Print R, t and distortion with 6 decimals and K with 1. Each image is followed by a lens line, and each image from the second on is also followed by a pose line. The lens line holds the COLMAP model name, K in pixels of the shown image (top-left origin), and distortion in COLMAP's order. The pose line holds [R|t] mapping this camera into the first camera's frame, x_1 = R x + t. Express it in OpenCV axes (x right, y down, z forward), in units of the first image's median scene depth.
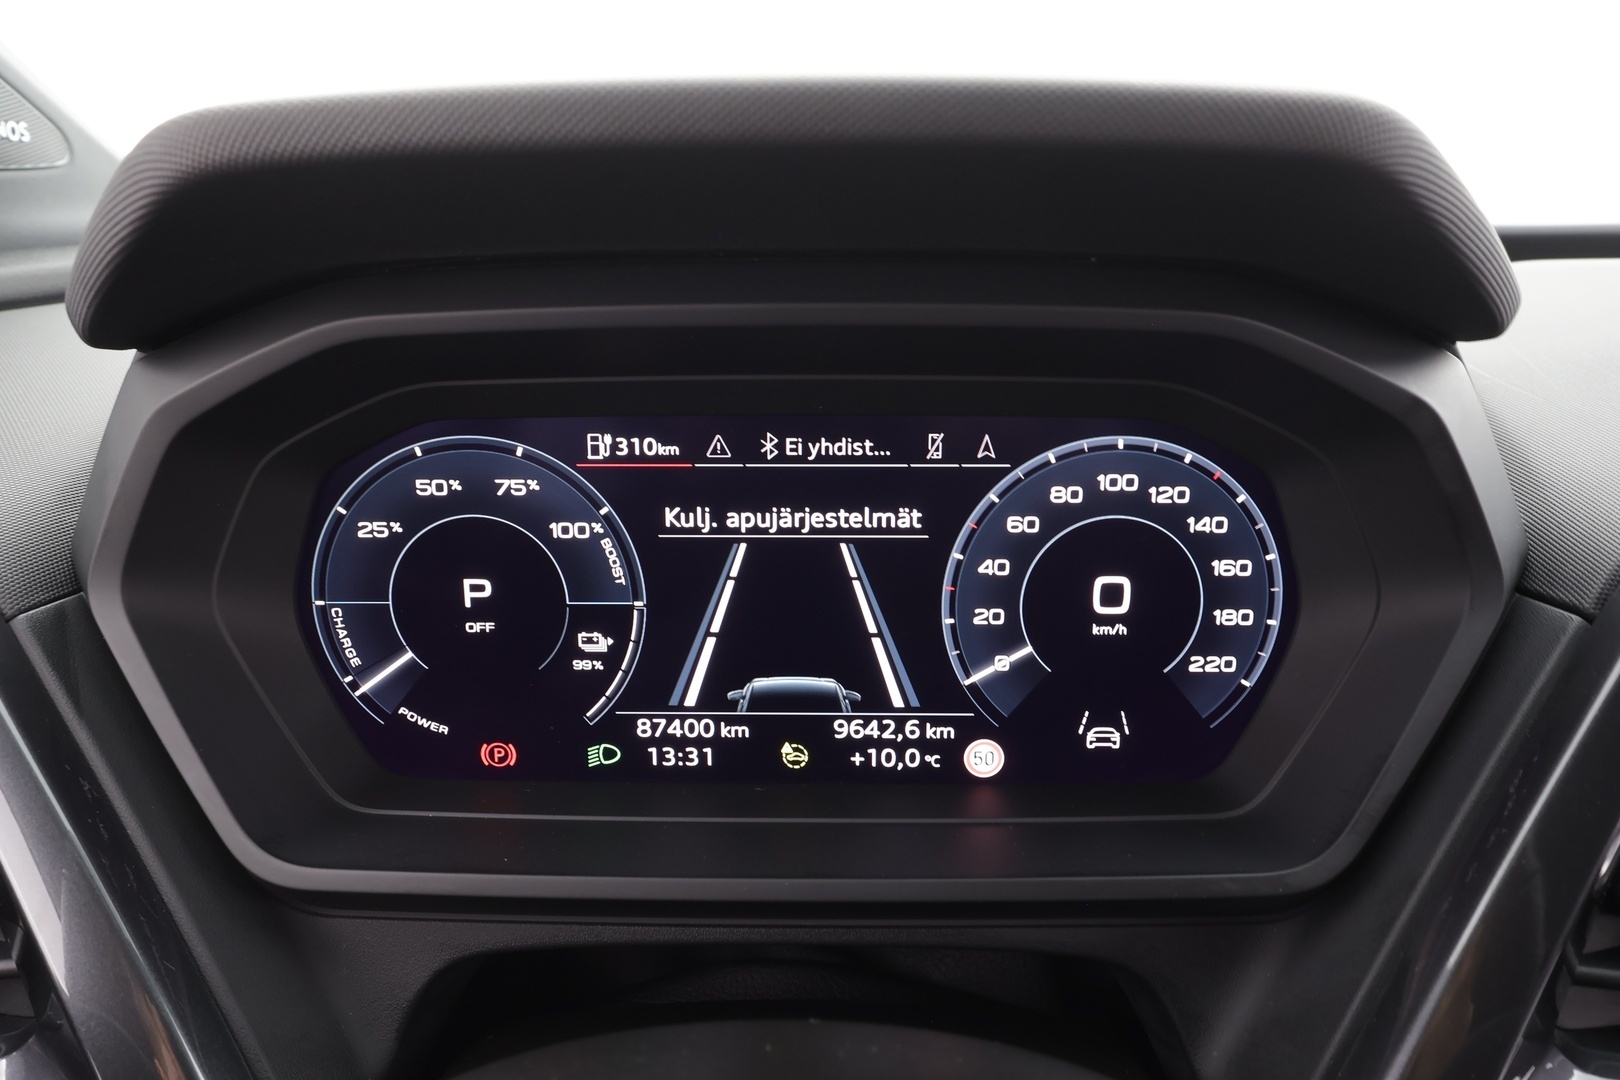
lens RADIAL K [[1103.7, 0, 803.2], [0, 1103.7, 544.2], [0, 0, 1]] dist [-0.001212, -0.002346]
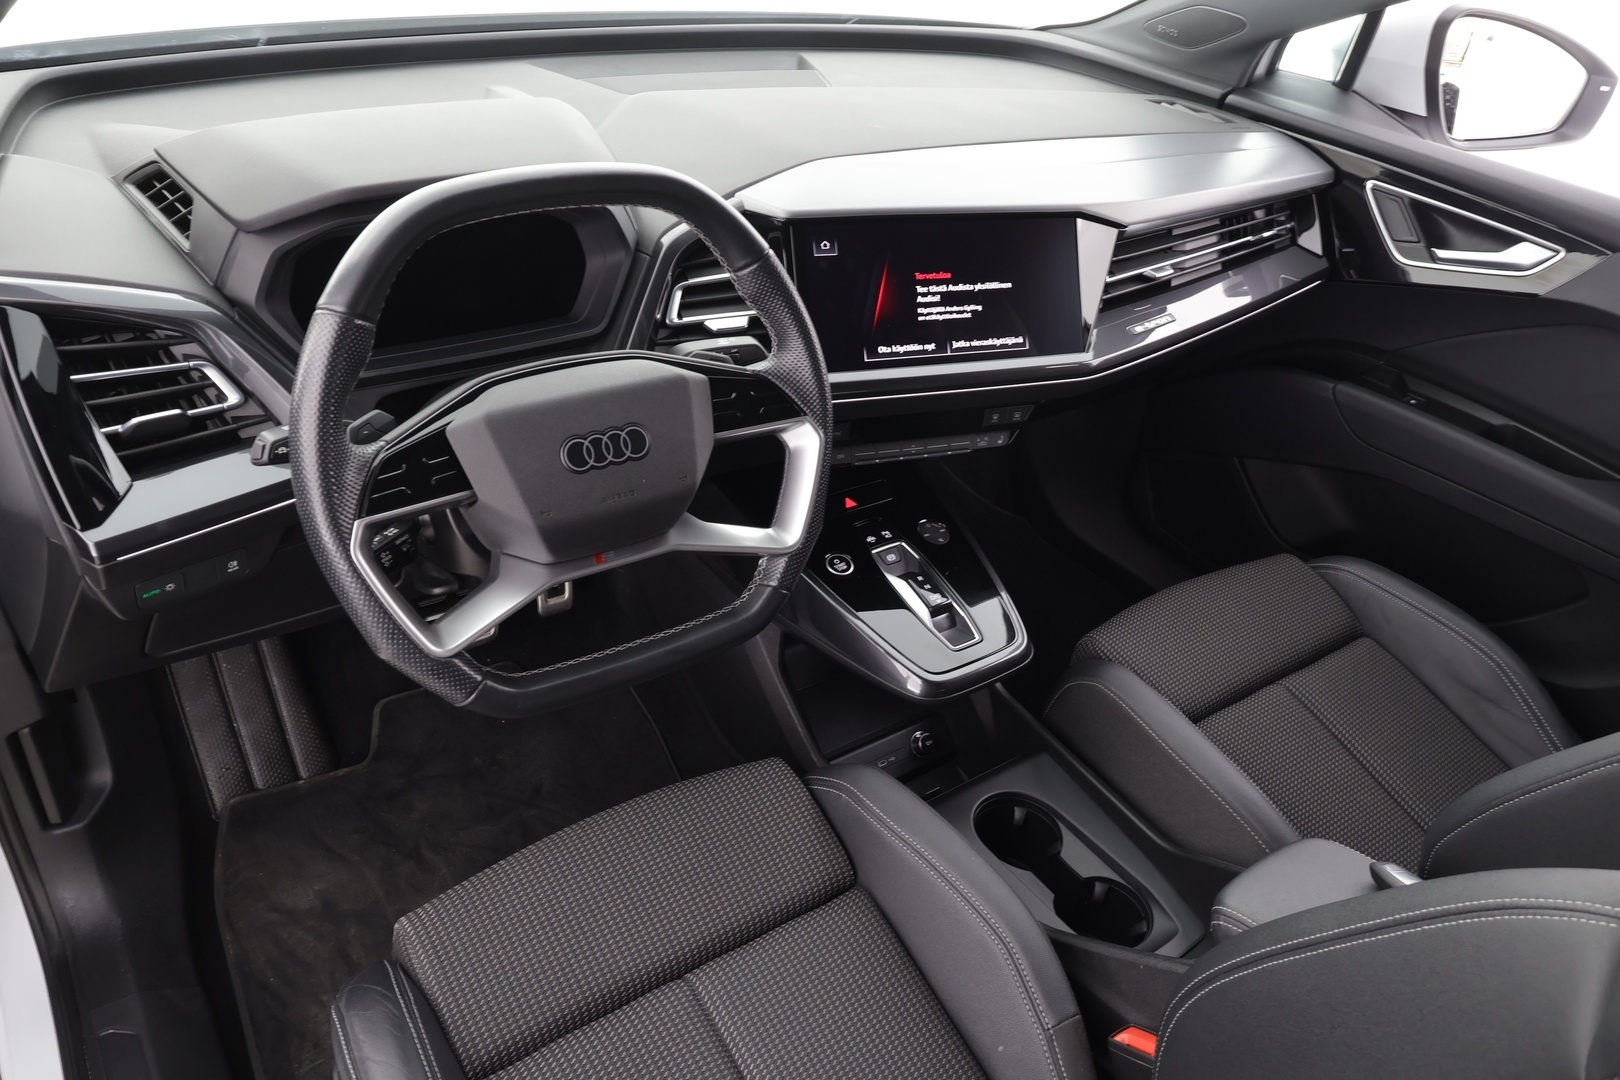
lens RADIAL K [[1184.5, 0, 816.5], [0, 1184.5, 534.9], [0, 0, 1]] dist [-0.011614, 0.016166]
pose [[0.796206, -0.261931, 0.545388, -1.264898], [0.078765, 0.938633, 0.335805, -0.334840], [-0.599876, -0.224413, 0.767976, -2.565867]]
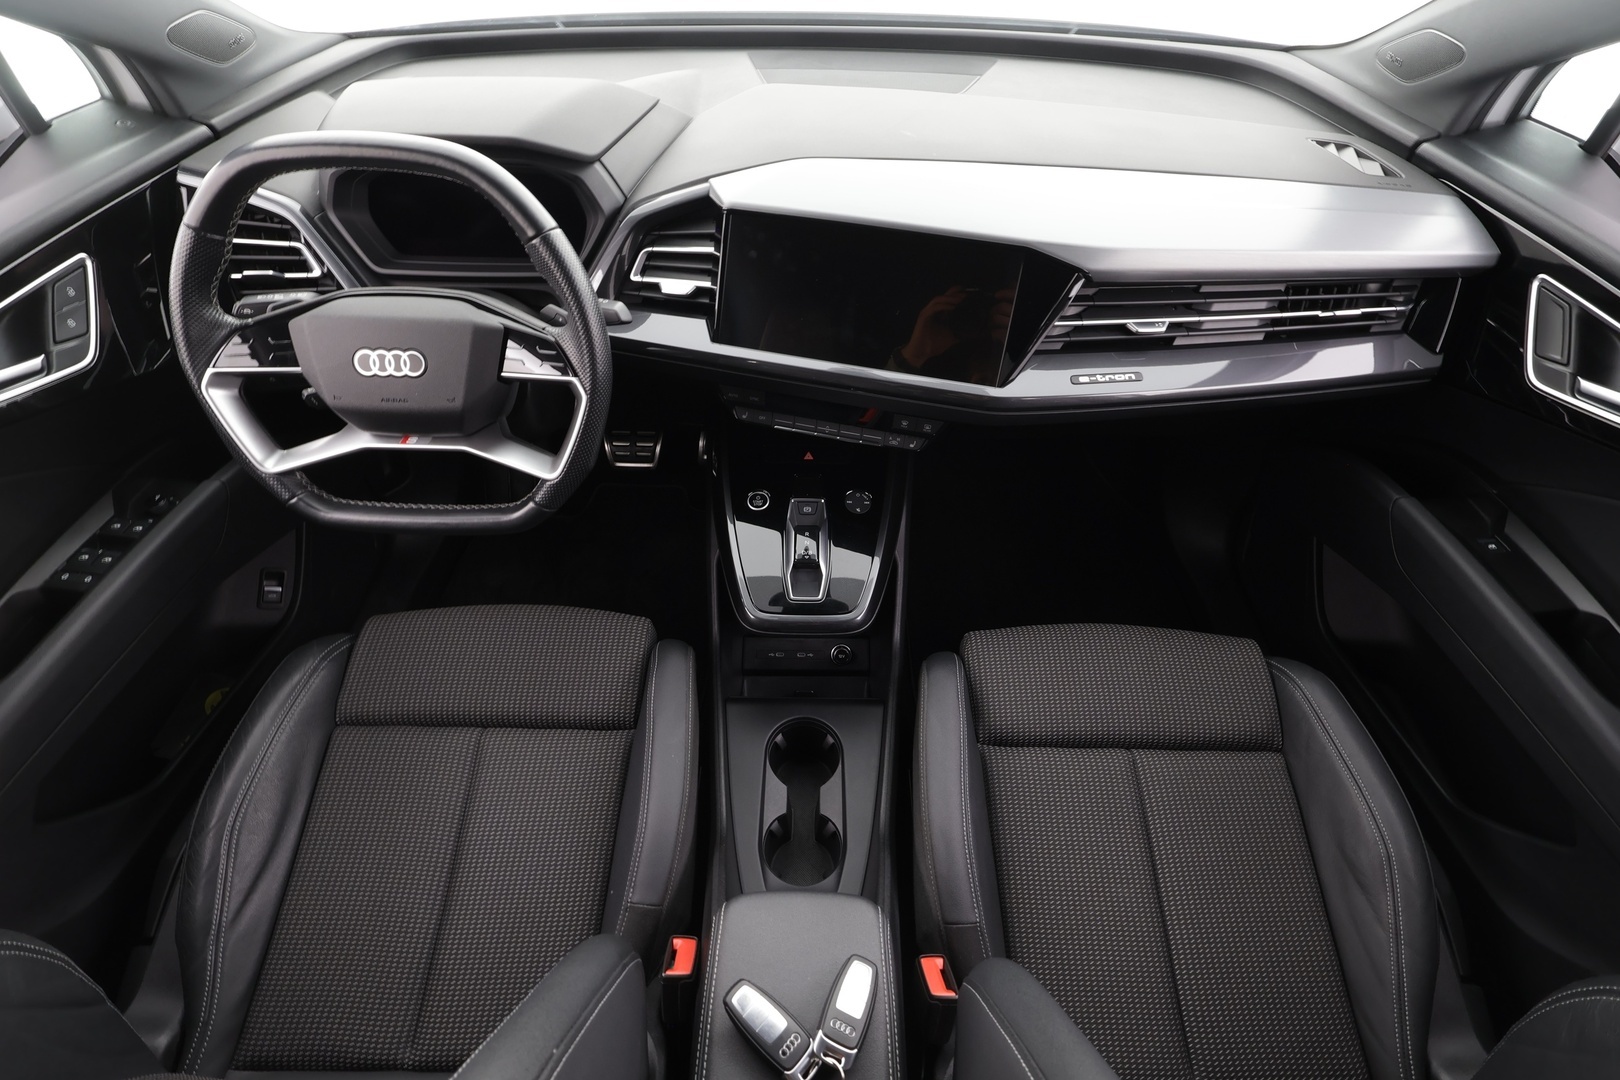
lens RADIAL K [[754.9, 0, 802.4], [0, 754.9, 543.2], [0, 0, 1]] dist [-0.004456, 0.002061]
pose [[0.999843, 0.001997, 0.017630, 1.298286], [-0.010382, 0.871635, 0.490045, -0.311347], [-0.014388, -0.490151, 0.871519, -2.449585]]
